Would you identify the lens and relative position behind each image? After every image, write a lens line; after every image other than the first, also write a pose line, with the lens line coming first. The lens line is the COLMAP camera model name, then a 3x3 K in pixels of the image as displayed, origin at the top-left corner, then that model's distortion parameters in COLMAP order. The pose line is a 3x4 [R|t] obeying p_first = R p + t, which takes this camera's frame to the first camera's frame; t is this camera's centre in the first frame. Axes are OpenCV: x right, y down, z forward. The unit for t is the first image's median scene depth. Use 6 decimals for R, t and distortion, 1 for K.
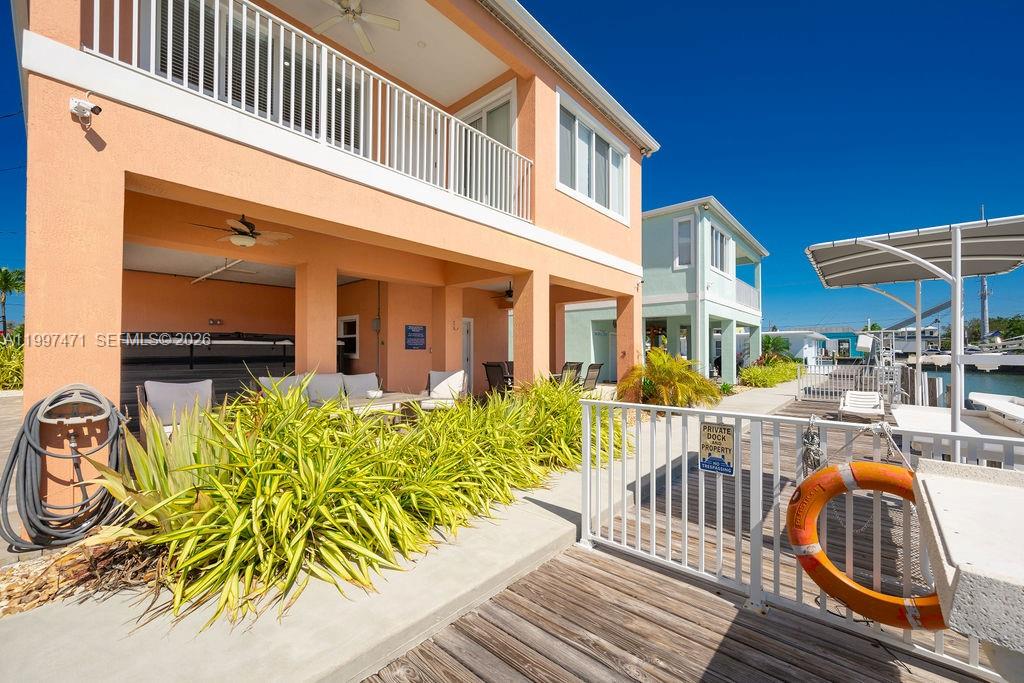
lens RADIAL K [[405.8, 0, 516.0], [0, 405.8, 348.2], [0, 0, 1]] dist [0.000515, 0.000024]
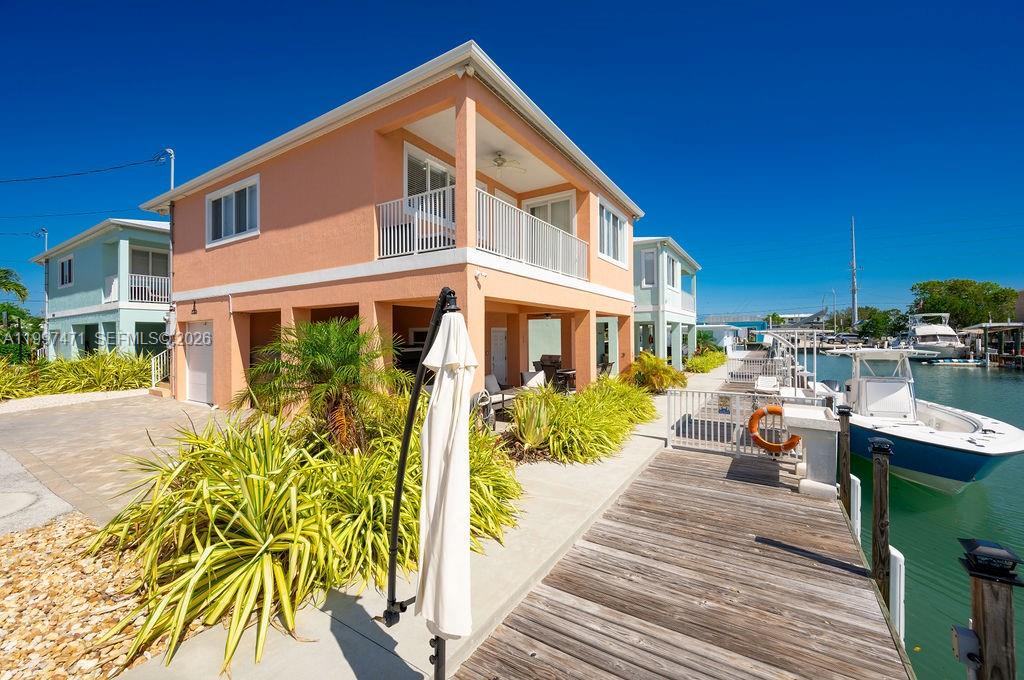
lens RADIAL K [[409.3, 0, 510.5], [0, 409.3, 336.0], [0, 0, 1]] dist [-0.001547, -0.000049]
pose [[0.988804, -0.008126, 0.148997, -1.170235], [0.006658, 0.999924, 0.010353, -0.232977], [-0.149069, -0.009245, 0.988784, -1.338331]]
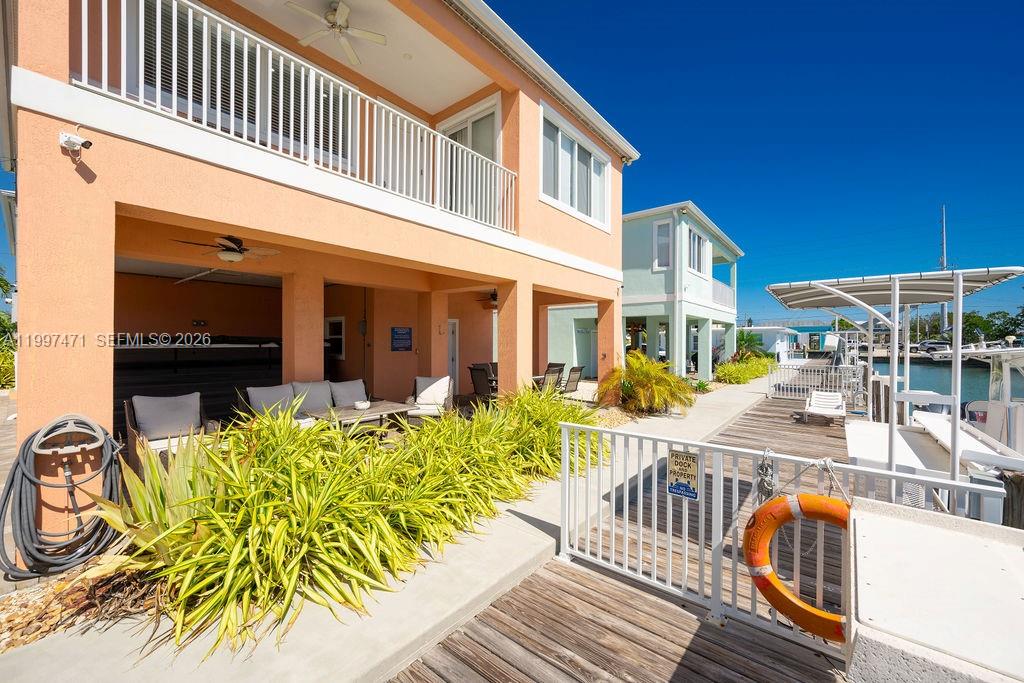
lens RADIAL K [[400.6, 0, 515.5], [0, 400.6, 343.8], [0, 0, 1]] dist [0.000290, 0.000142]
pose [[0.999298, 0.002140, 0.037408, 0.002108], [-0.002650, 0.999904, 0.013588, -0.096468], [-0.037375, -0.013677, 0.999208, -0.045800]]
